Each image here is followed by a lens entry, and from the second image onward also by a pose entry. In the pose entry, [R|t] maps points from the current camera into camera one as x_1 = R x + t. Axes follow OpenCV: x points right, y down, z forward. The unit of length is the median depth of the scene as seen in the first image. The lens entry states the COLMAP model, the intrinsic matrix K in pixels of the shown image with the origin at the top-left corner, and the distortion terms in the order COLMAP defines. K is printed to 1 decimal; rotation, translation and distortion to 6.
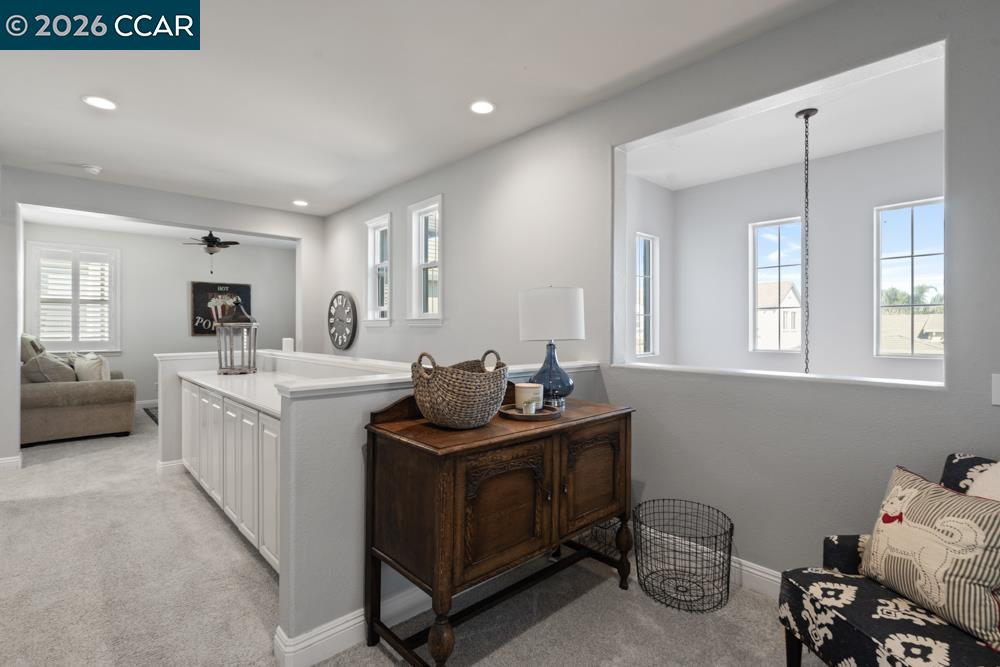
lens RADIAL K [[466.5, 0, 496.5], [0, 466.5, 328.9], [0, 0, 1]] dist [-0.001650, -0.000485]
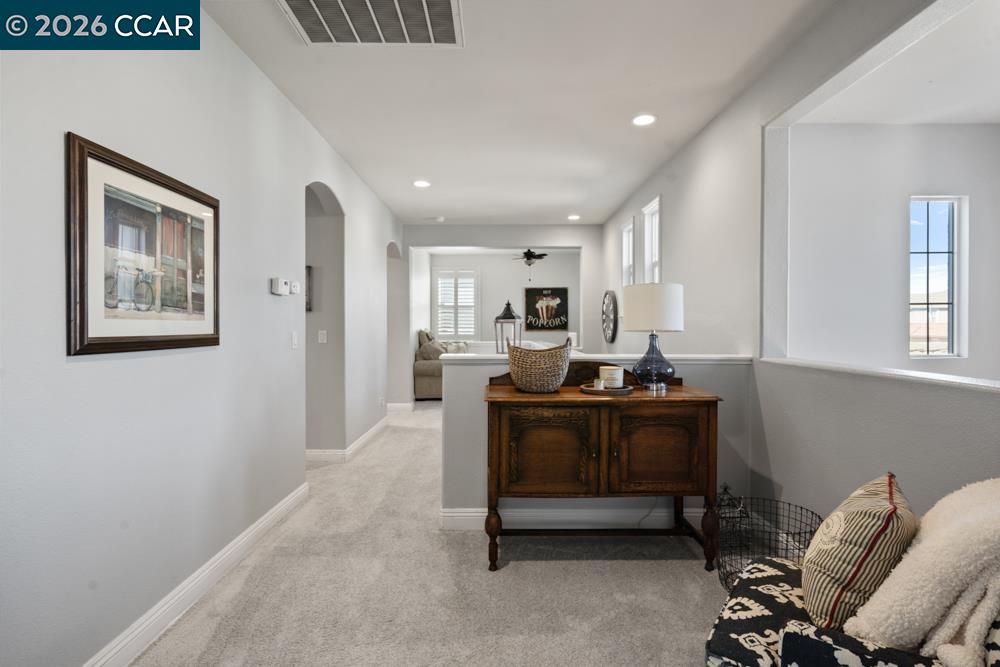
lens RADIAL K [[494.0, 0, 500.0], [0, 494.0, 333.5], [0, 0, 1]] dist [-0.016811, 0.000102]
pose [[0.742061, 0.007397, -0.670292, 0.428130], [0.001496, 0.999918, 0.012691, 0.010271], [0.670331, -0.010420, 0.741989, -0.076909]]
